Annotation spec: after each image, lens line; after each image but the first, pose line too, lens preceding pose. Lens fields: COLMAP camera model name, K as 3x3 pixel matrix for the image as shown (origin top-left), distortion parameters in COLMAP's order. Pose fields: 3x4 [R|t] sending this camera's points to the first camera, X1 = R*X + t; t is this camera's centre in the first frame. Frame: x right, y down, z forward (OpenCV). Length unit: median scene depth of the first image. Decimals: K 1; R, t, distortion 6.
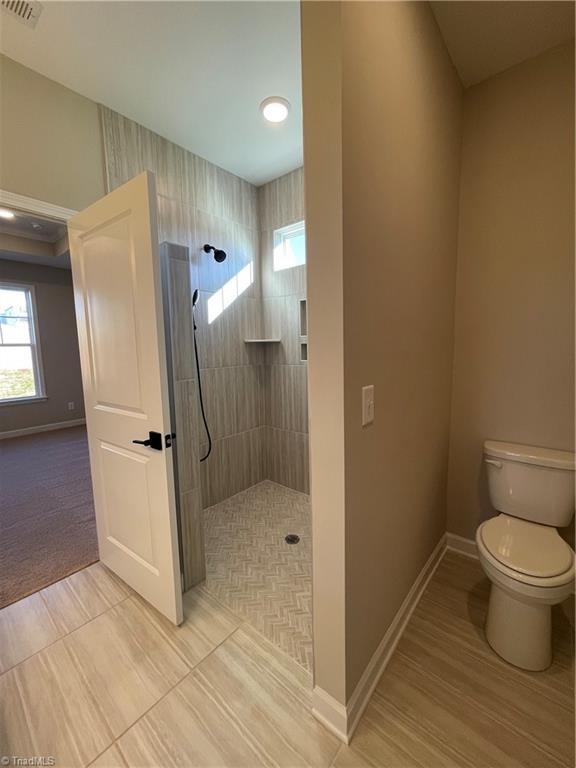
lens RADIAL K [[311.4, 0, 287.9], [0, 311.4, 381.5], [0, 0, 1]] dist [-0.003831, 0.000026]
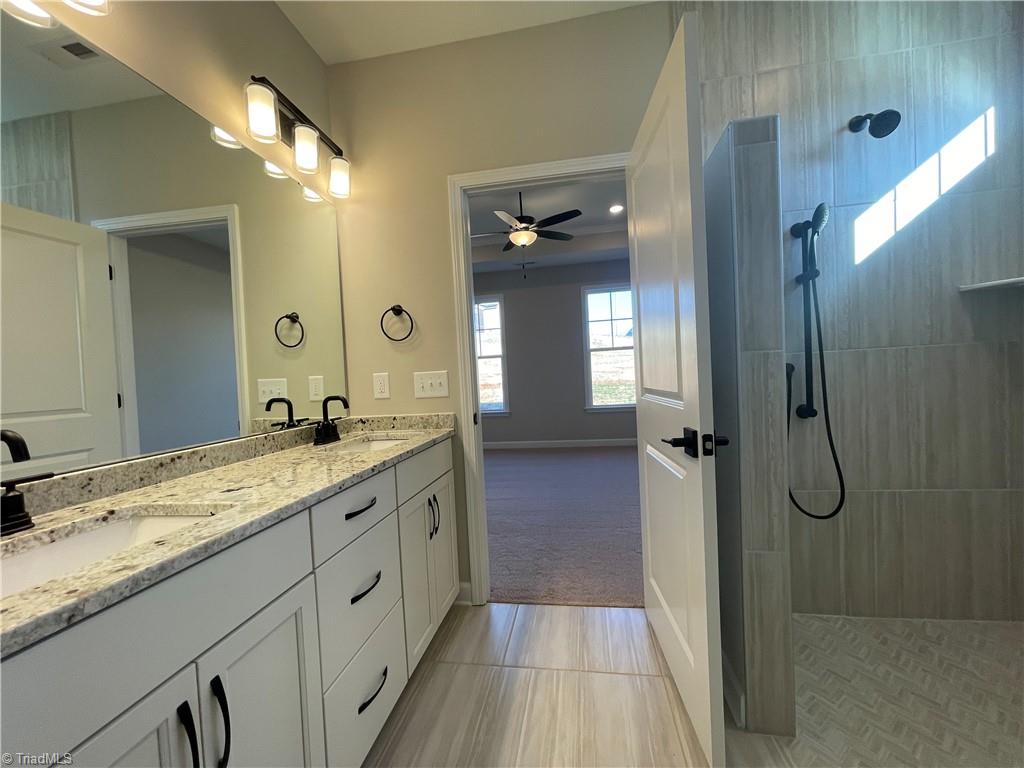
lens RADIAL K [[415.1, 0, 508.7], [0, 415.1, 387.4], [0, 0, 1]] dist [-0.003831, 0.000026]
pose [[0.502304, 0.018431, -0.864495, 0.062875], [-0.055259, 0.998413, -0.010821, 0.064750], [0.862924, 0.053206, 0.502525, 0.154718]]
